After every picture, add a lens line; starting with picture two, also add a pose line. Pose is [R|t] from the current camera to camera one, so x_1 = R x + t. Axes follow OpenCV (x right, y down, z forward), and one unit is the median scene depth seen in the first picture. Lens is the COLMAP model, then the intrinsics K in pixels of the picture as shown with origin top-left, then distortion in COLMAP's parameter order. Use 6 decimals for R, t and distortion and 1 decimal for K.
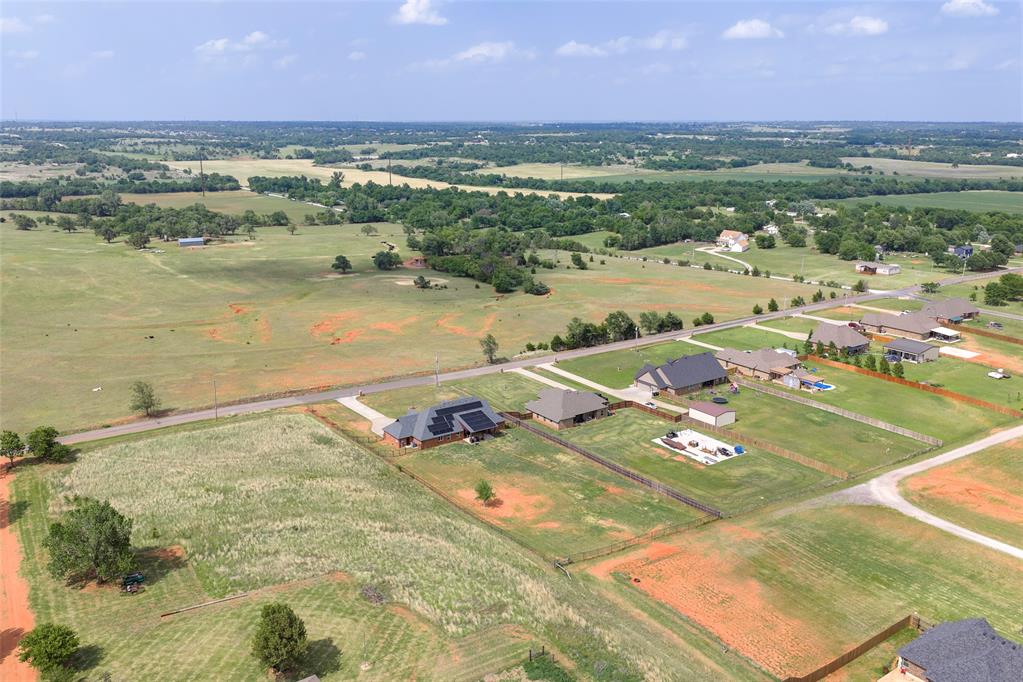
lens RADIAL K [[847.1, 0, 516.7], [0, 847.1, 341.1], [0, 0, 1]] dist [0.036190, -0.077679]
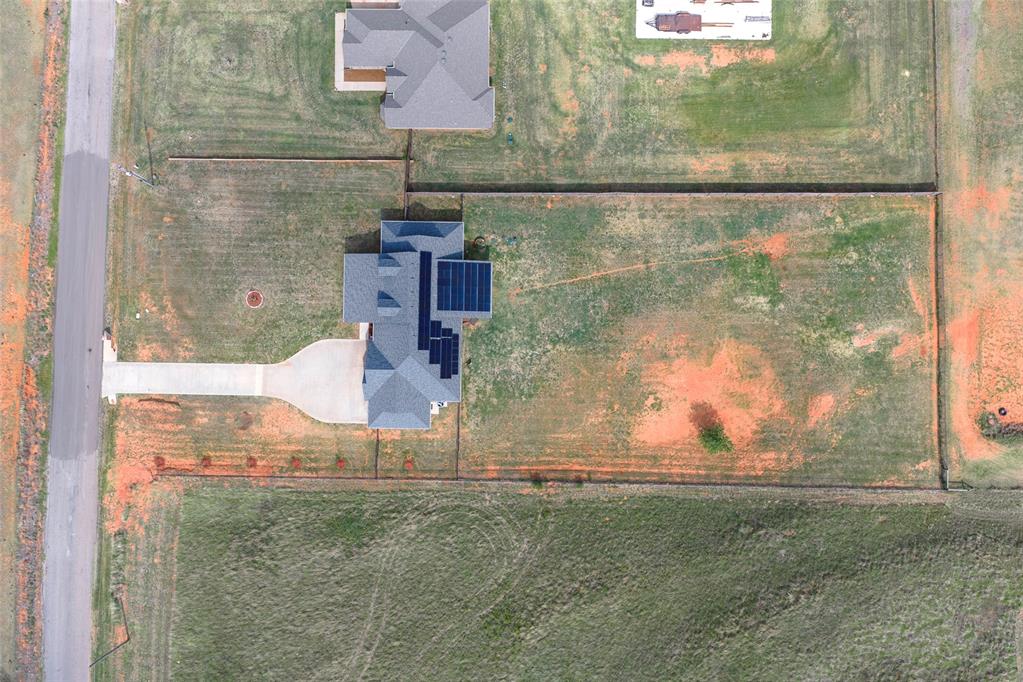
lens RADIAL K [[847.1, 0, 516.7], [0, 847.1, 341.1], [0, 0, 1]] dist [0.036190, -0.077679]
pose [[0.587922, -0.808917, 0.000164, -0.055690], [0.214305, 0.155953, 0.964236, -0.432584], [-0.780013, -0.566861, 0.265043, 0.819361]]
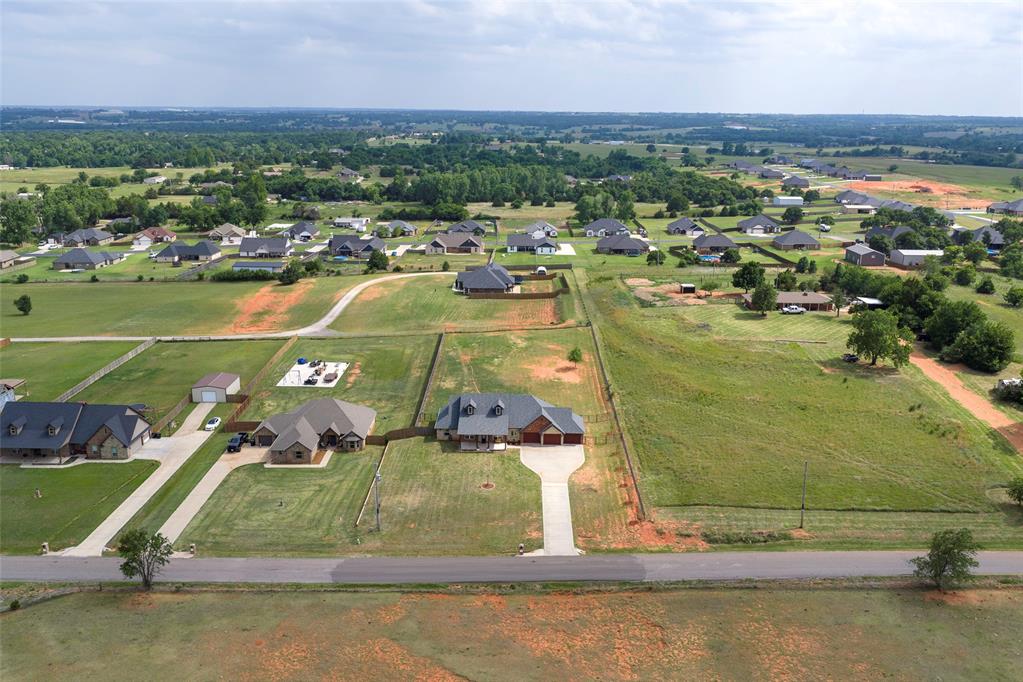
lens RADIAL K [[847.1, 0, 516.7], [0, 847.1, 341.1], [0, 0, 1]] dist [0.036190, -0.077679]
pose [[-0.812423, -0.163347, 0.559720, -0.532452], [0.137967, 0.878839, 0.456735, -0.333859], [-0.566510, 0.448285, -0.691453, 1.551973]]
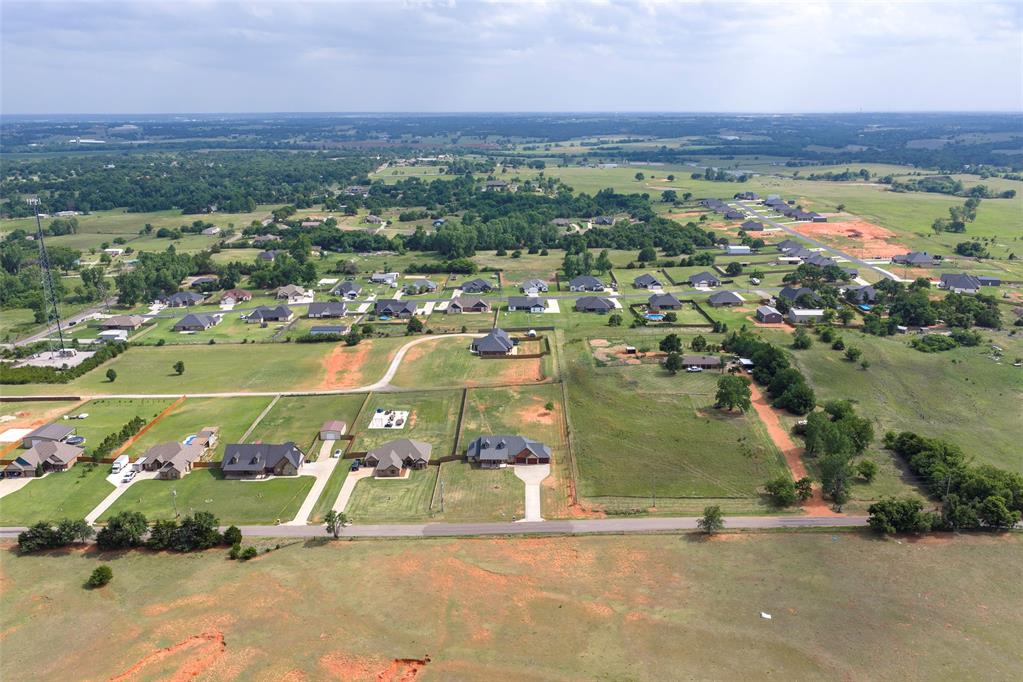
lens RADIAL K [[847.1, 0, 516.7], [0, 847.1, 341.1], [0, 0, 1]] dist [0.036190, -0.077679]
pose [[-0.810992, -0.153000, 0.564697, -0.878473], [0.153366, 0.875851, 0.457563, -0.714059], [-0.564598, 0.457685, -0.686843, 1.922375]]
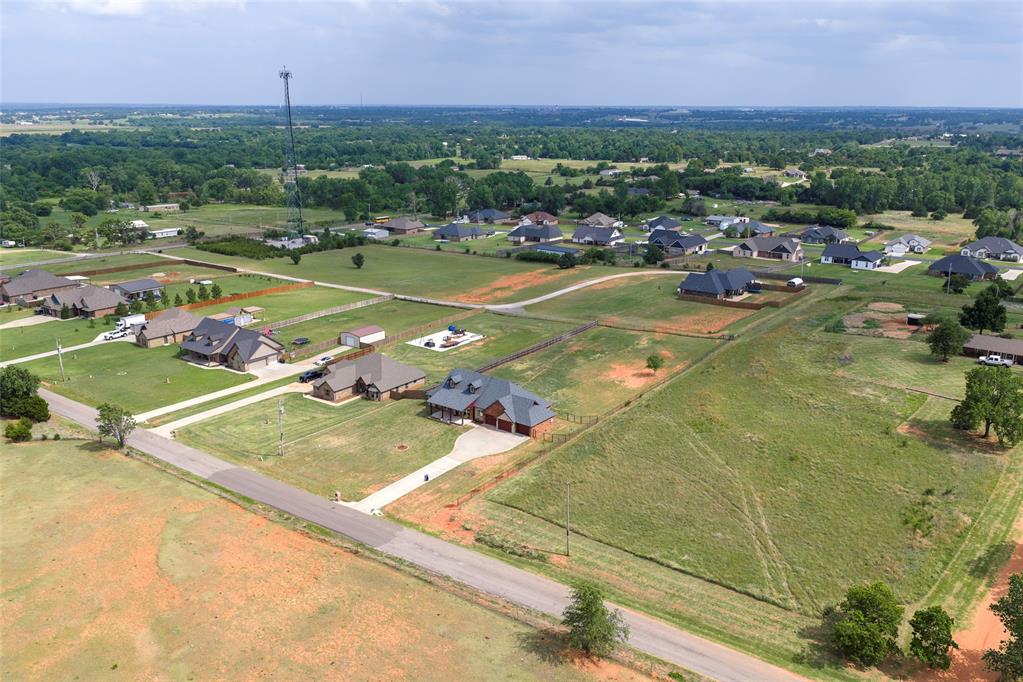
lens RADIAL K [[847.1, 0, 516.7], [0, 847.1, 341.1], [0, 0, 1]] dist [0.036190, -0.077679]
pose [[-0.309912, -0.259706, 0.914608, -0.854619], [0.237080, 0.910474, 0.338866, -0.236373], [-0.920732, 0.321854, -0.220596, 1.176133]]
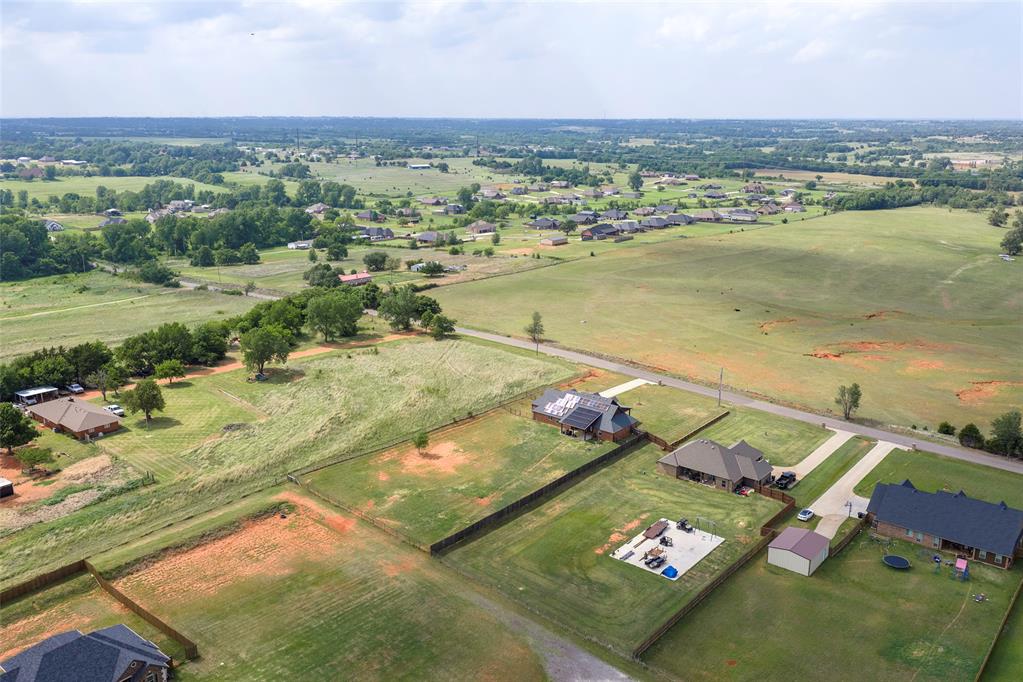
lens RADIAL K [[847.1, 0, 516.7], [0, 847.1, 341.1], [0, 0, 1]] dist [0.036190, -0.077679]
pose [[0.267725, 0.250481, -0.930367, 0.838776], [-0.248755, 0.950849, 0.184413, -0.155426], [0.930830, 0.182061, 0.316875, 0.612159]]
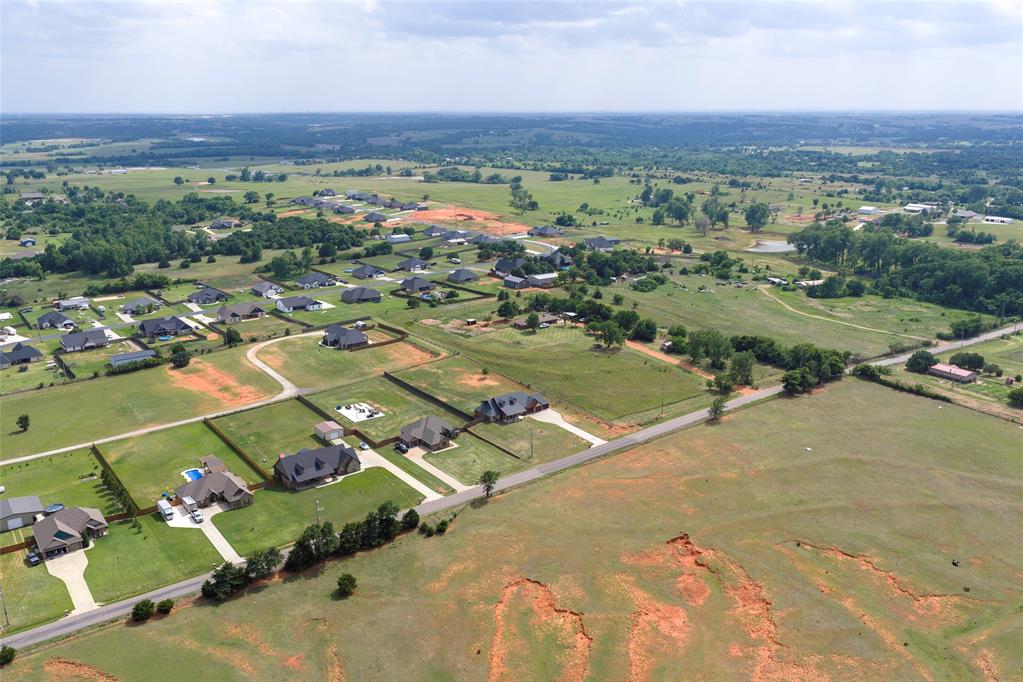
lens RADIAL K [[847.1, 0, 516.7], [0, 847.1, 341.1], [0, 0, 1]] dist [0.036190, -0.077679]
pose [[-0.999683, 0.009364, -0.023375, -0.057233], [-0.003724, 0.863094, 0.505030, -0.846625], [0.024904, 0.504957, -0.862785, 2.399163]]
